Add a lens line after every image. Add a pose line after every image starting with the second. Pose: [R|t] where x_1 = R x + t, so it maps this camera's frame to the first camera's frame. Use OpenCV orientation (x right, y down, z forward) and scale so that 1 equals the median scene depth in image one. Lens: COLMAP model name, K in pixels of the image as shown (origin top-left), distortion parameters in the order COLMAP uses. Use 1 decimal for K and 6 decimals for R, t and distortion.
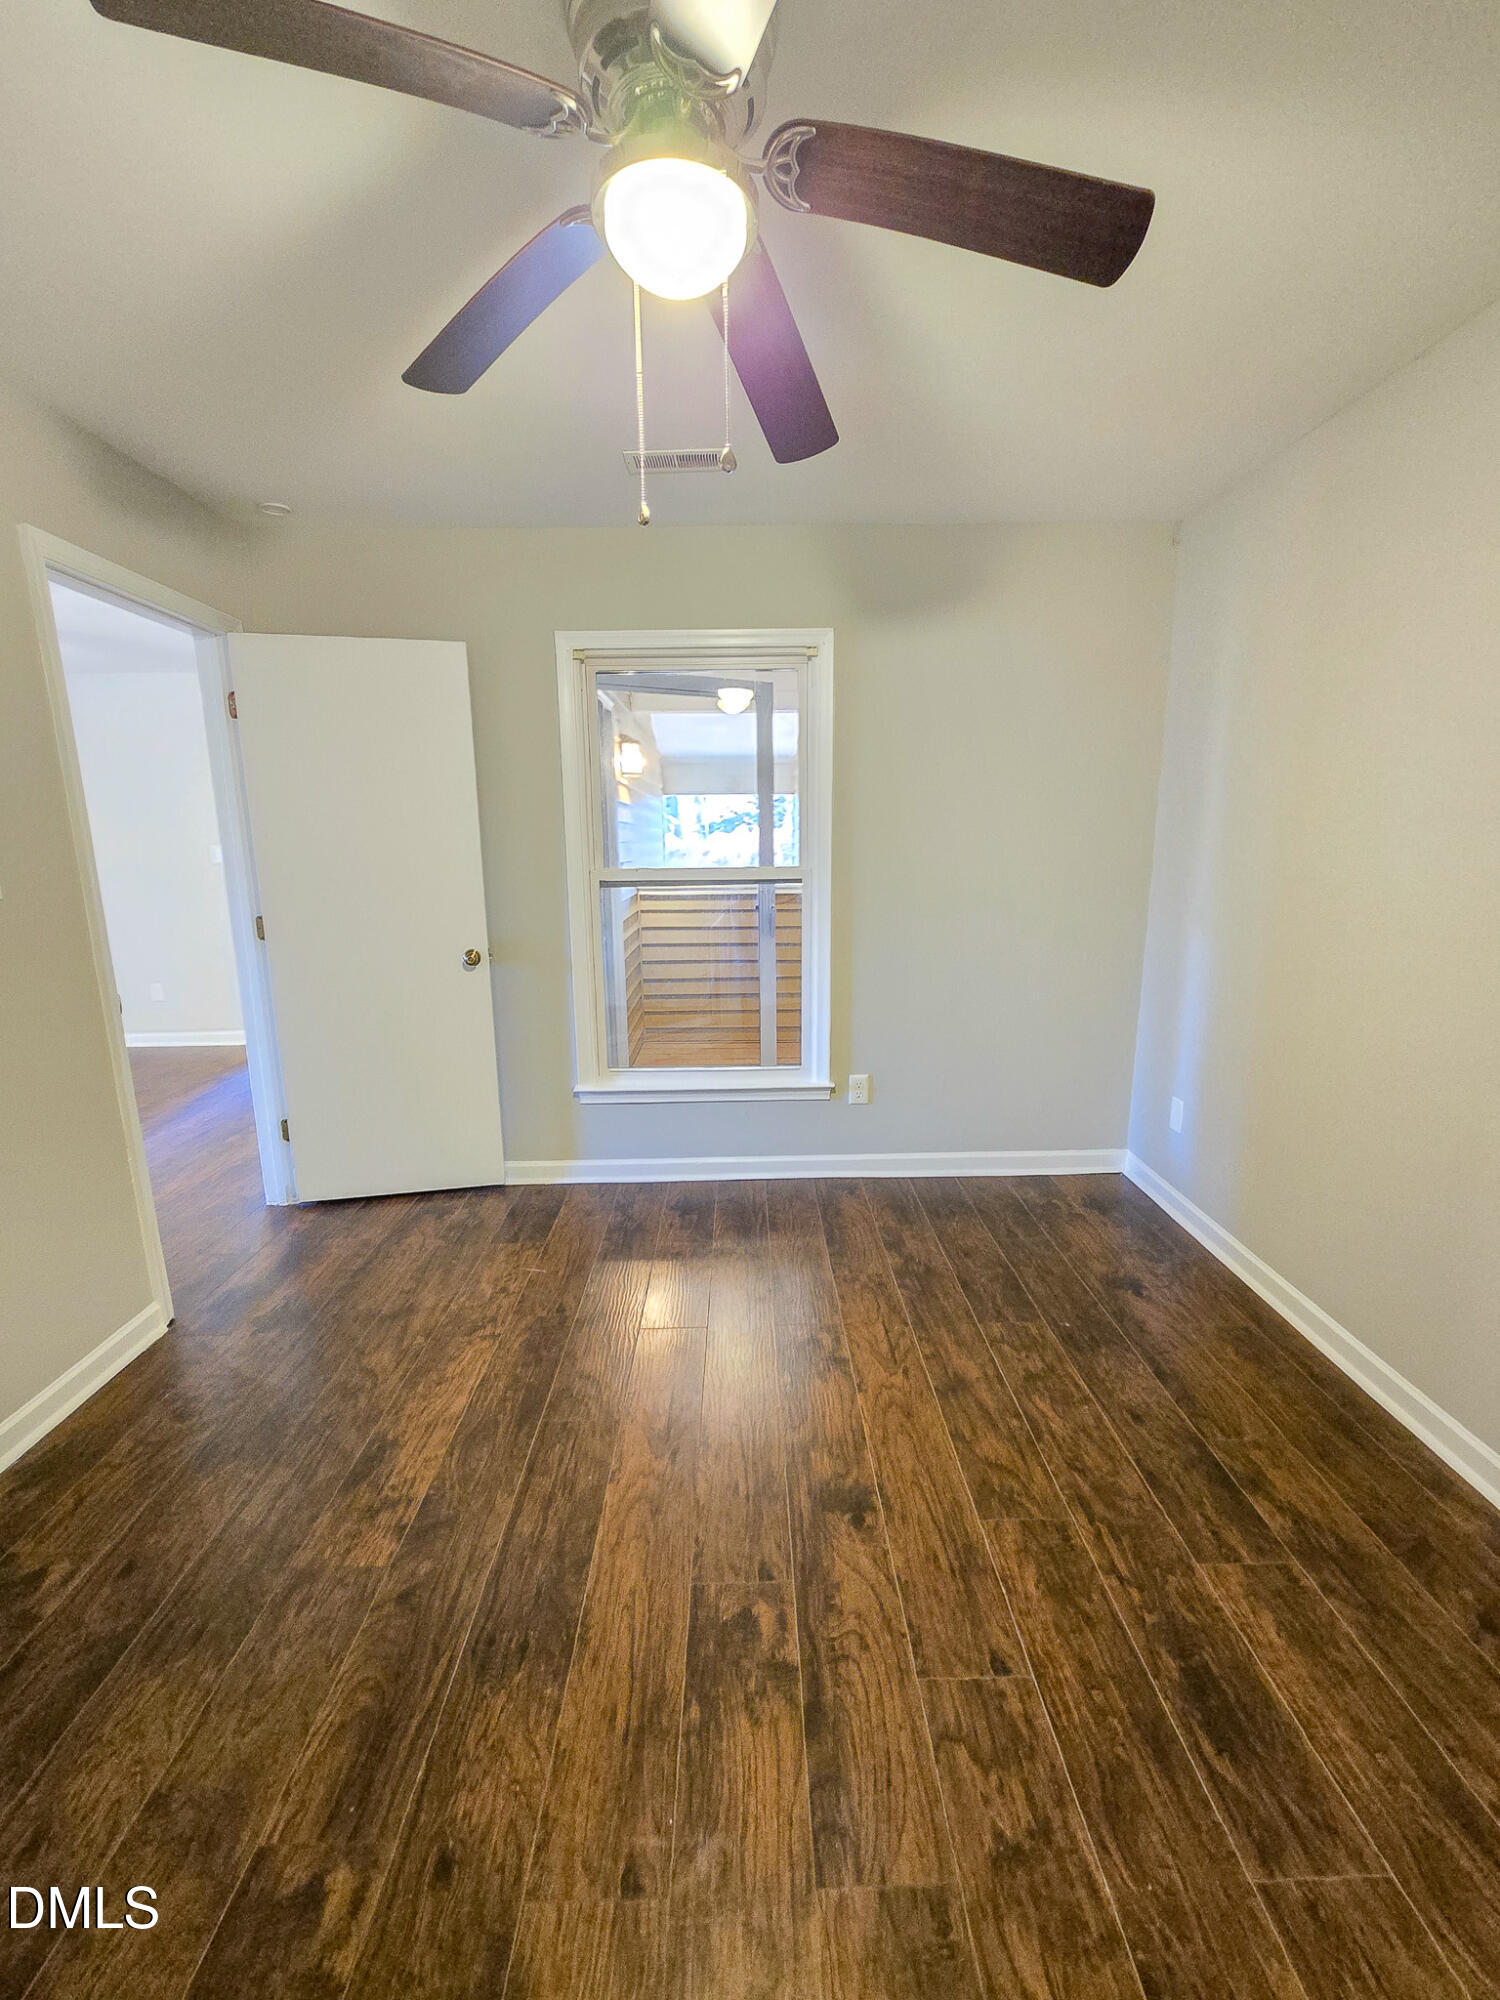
lens RADIAL K [[816.0, 0, 752.1], [0, 816.0, 1004.2], [0, 0, 1]] dist [-0.001311, -0.000881]
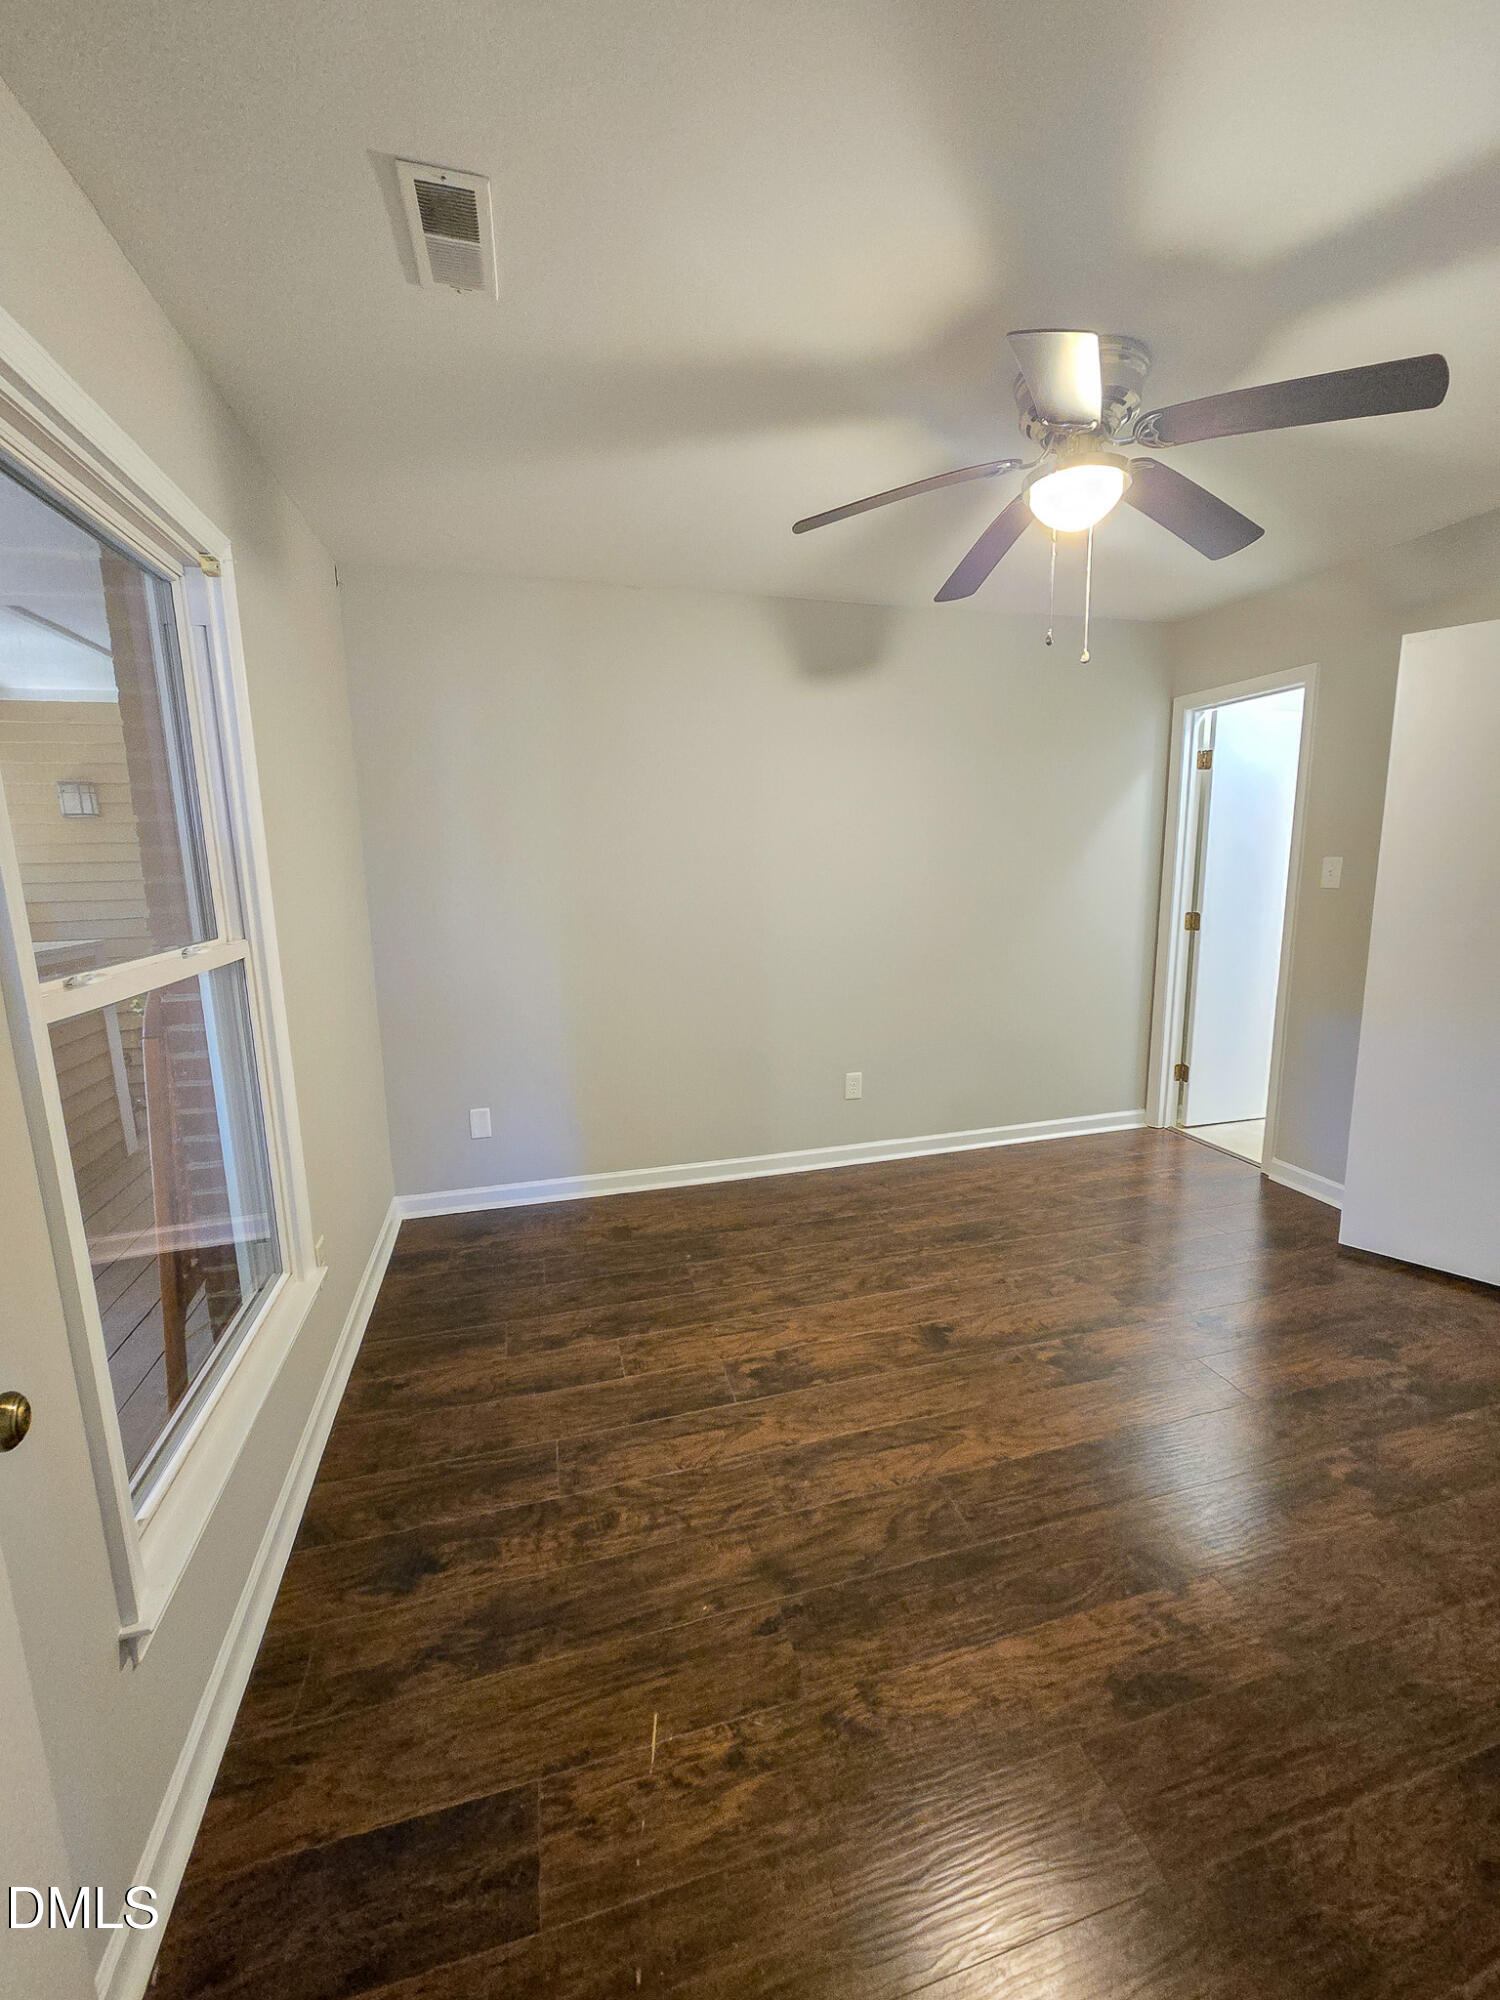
lens RADIAL K [[816.0, 0, 766.7], [0, 816.0, 1001.1], [0, 0, 1]] dist [-0.001311, -0.000881]
pose [[-0.259271, -0.156598, 0.953024, -1.149986], [0.213883, 0.952956, 0.214774, -0.333225], [-0.941824, 0.259521, -0.213581, 1.538295]]
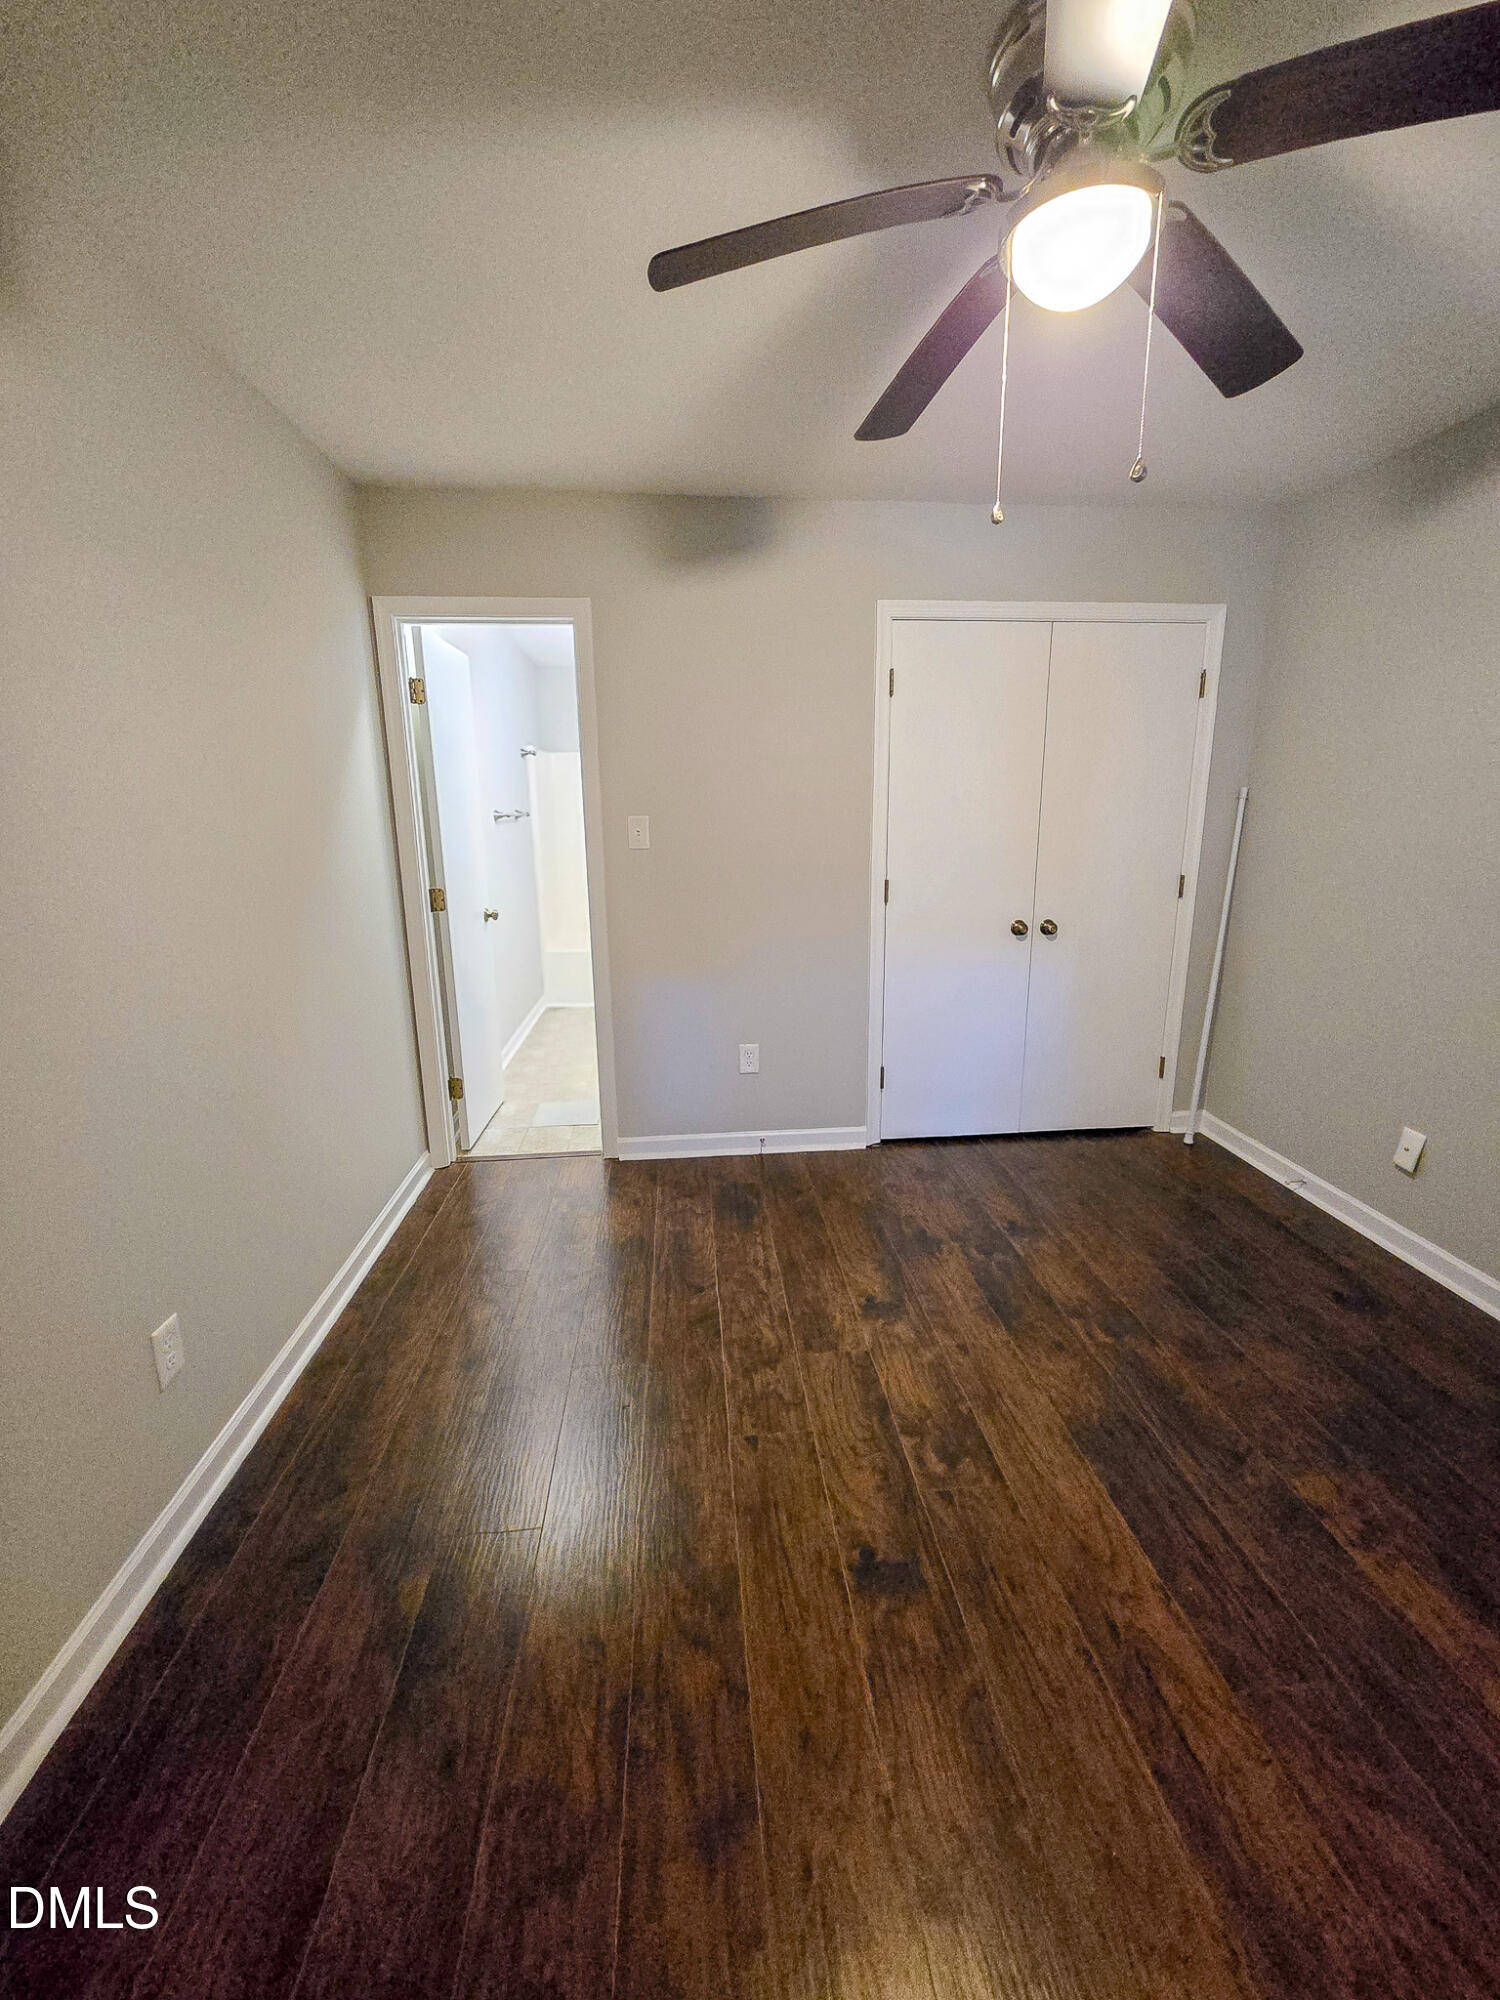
lens RADIAL K [[816.0, 0, 752.8], [0, 816.0, 998.3], [0, 0, 1]] dist [-0.001311, -0.000881]
pose [[-0.997078, 0.034815, -0.068000, 0.317742], [0.003079, 0.907714, 0.419577, -0.358275], [0.076332, 0.418142, -0.905169, 1.648234]]
